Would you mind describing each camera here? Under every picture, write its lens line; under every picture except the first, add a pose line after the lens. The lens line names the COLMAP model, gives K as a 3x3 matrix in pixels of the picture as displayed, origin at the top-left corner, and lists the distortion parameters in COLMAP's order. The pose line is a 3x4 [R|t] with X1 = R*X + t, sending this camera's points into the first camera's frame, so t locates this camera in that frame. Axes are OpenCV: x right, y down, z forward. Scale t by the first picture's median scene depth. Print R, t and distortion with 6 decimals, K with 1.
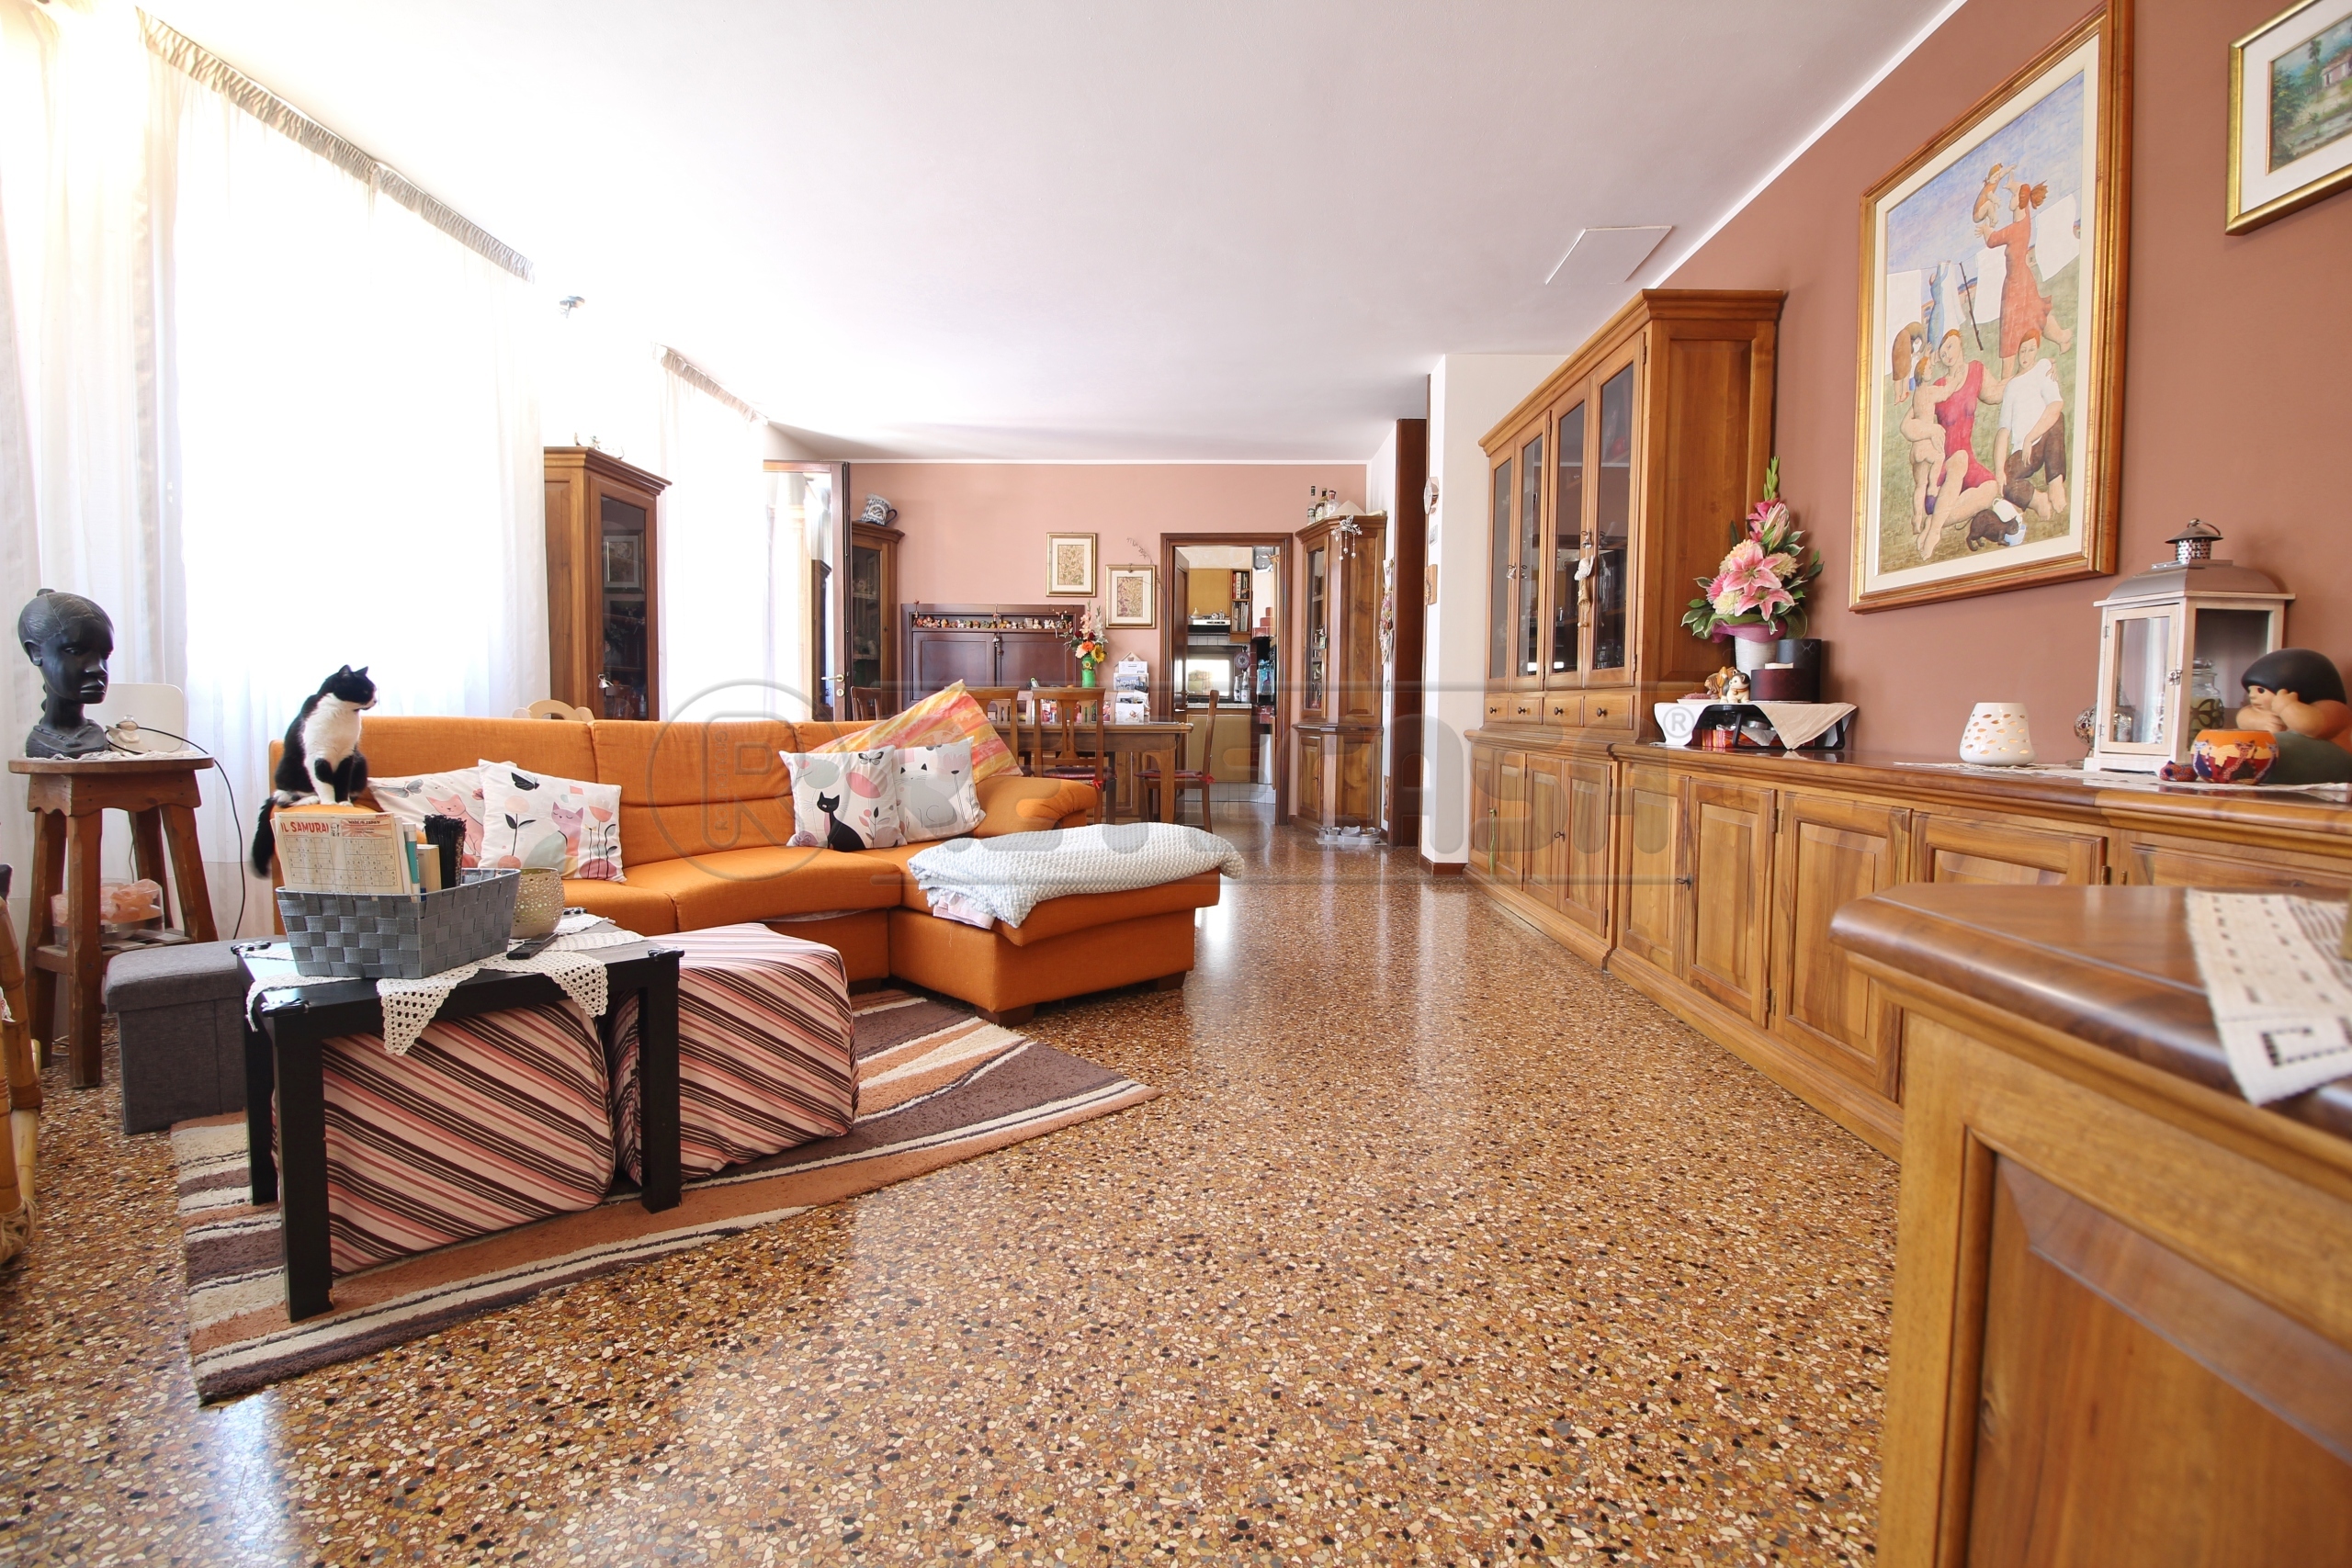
lens RADIAL K [[1119.8, 0, 1187.4], [0, 1119.8, 776.8], [0, 0, 1]] dist [-0.018212, -0.003306]
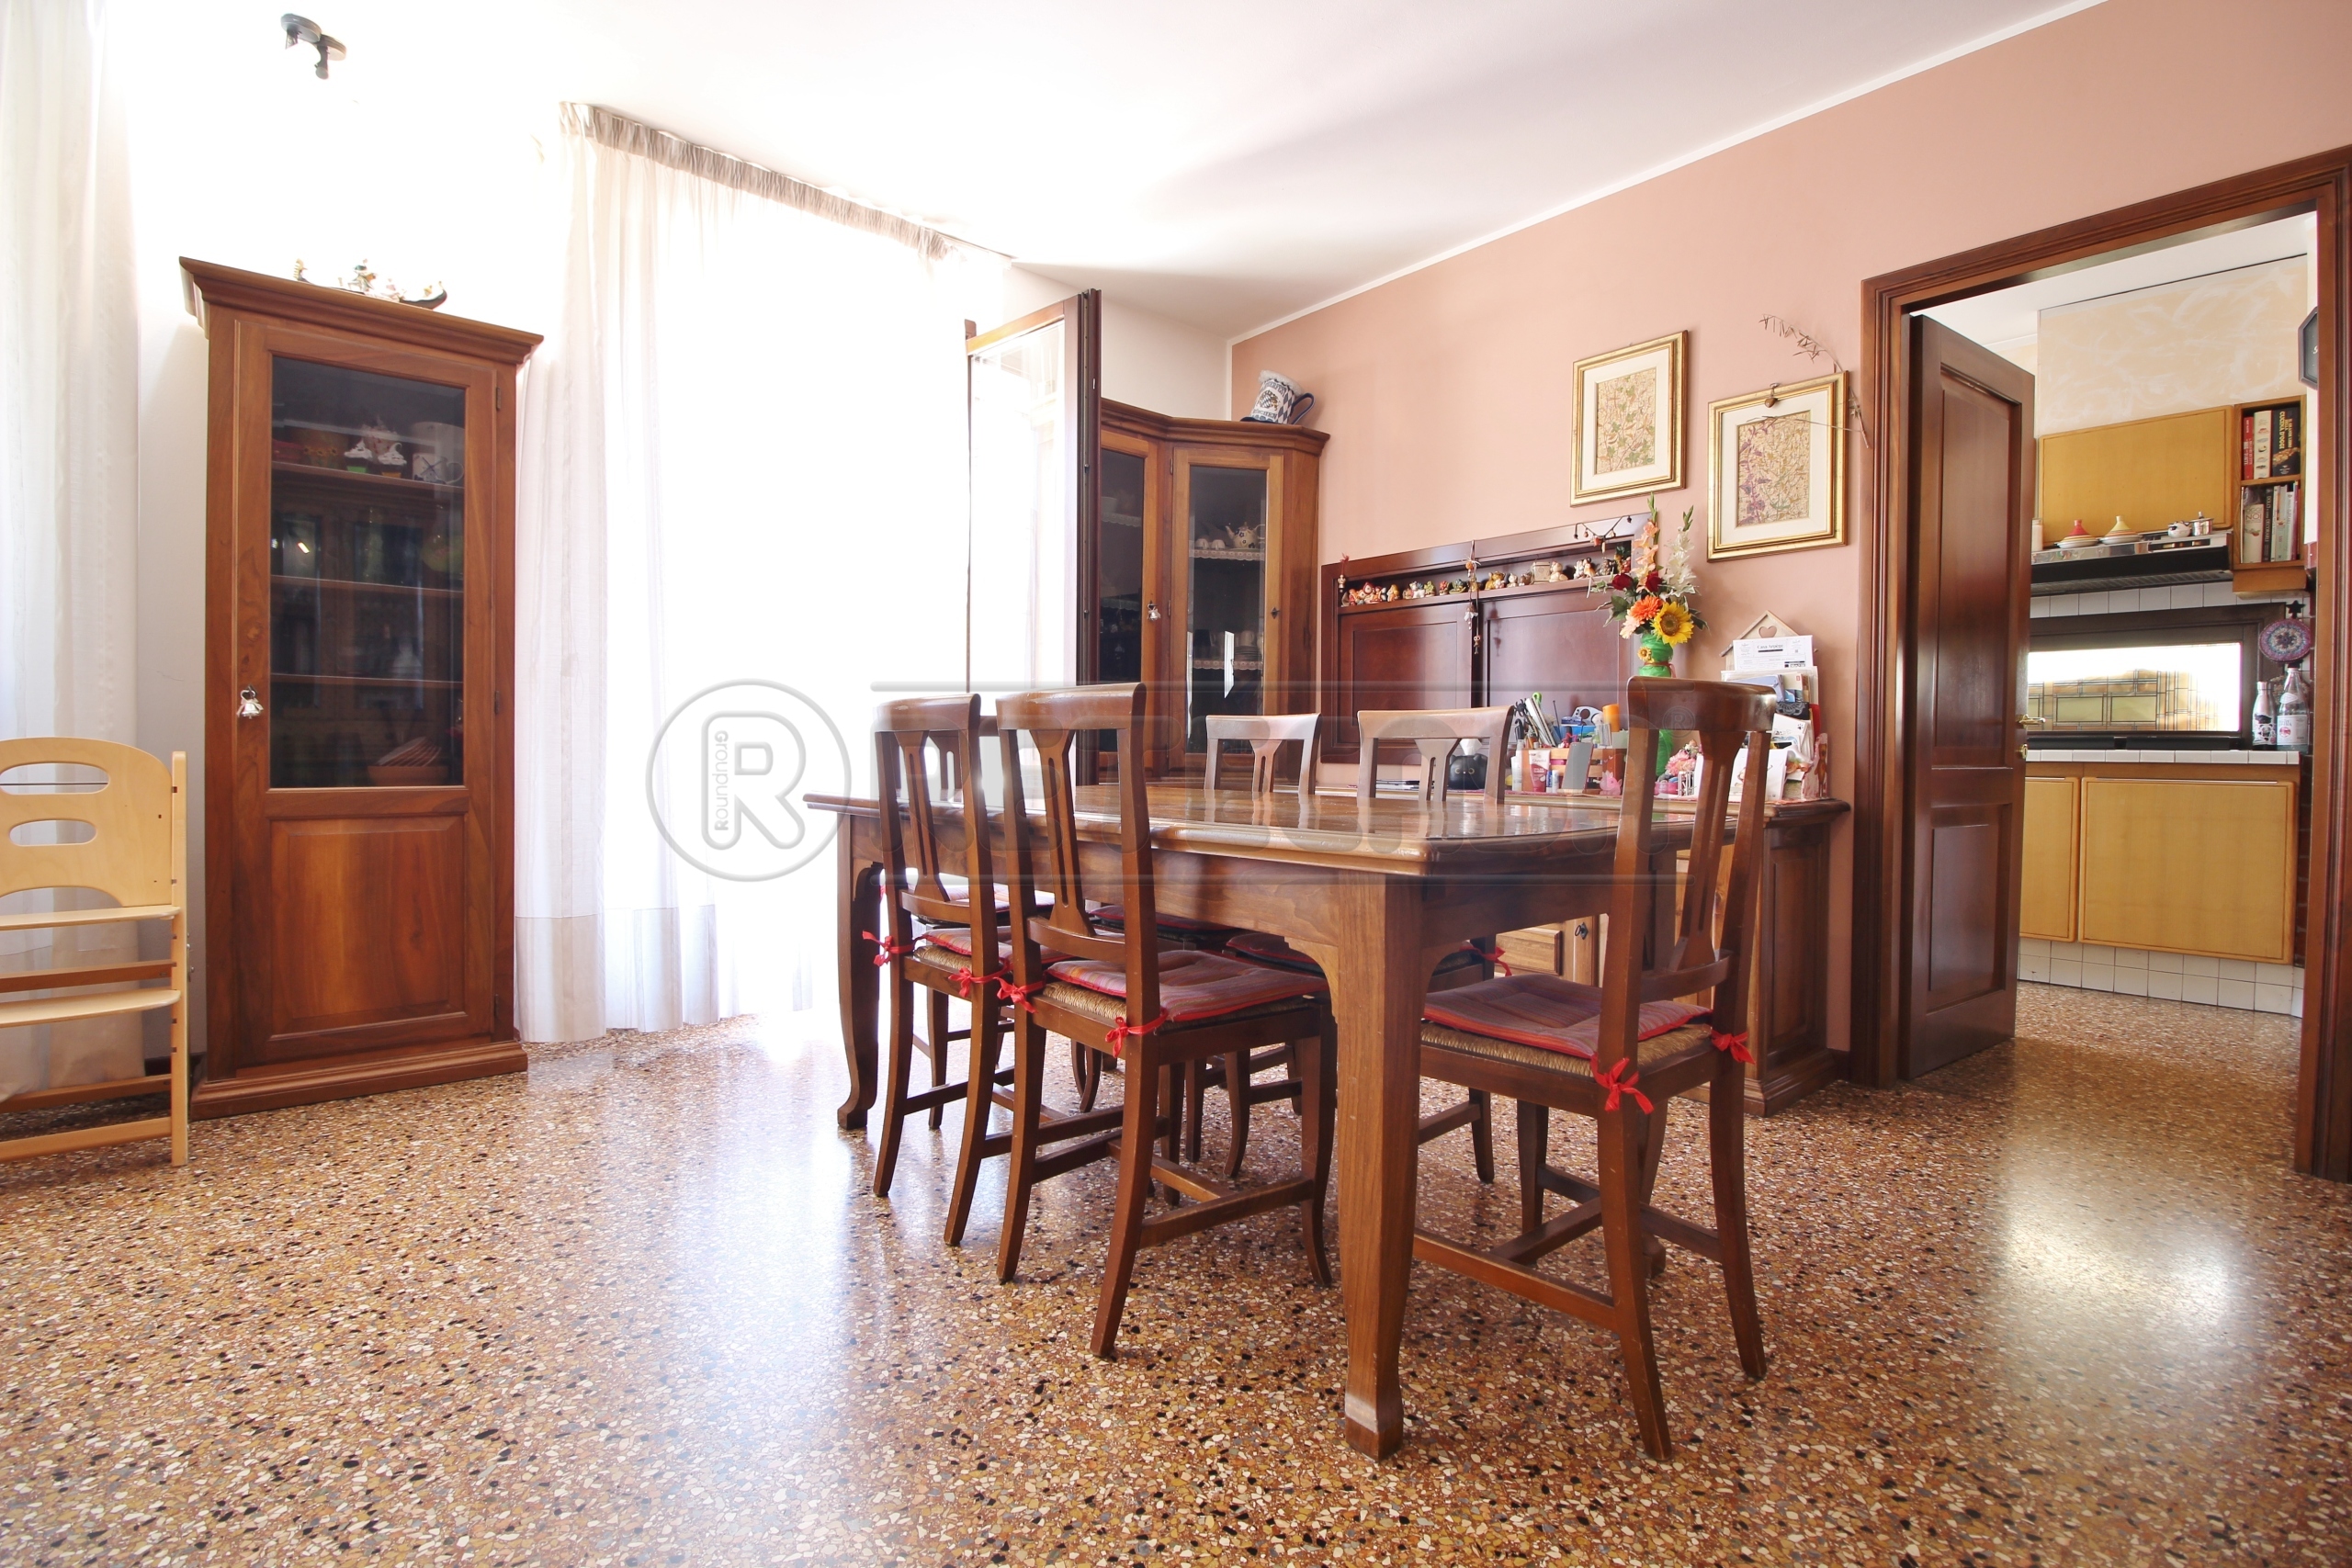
lens RADIAL K [[1119.8, 0, 1180.3], [0, 1119.8, 773.2], [0, 0, 1]] dist [-0.018212, -0.003306]
pose [[0.674109, 0.005451, -0.738612, 0.092382], [-0.046137, 0.998331, -0.034740, -0.035517], [0.737190, 0.057496, 0.673235, 0.603263]]
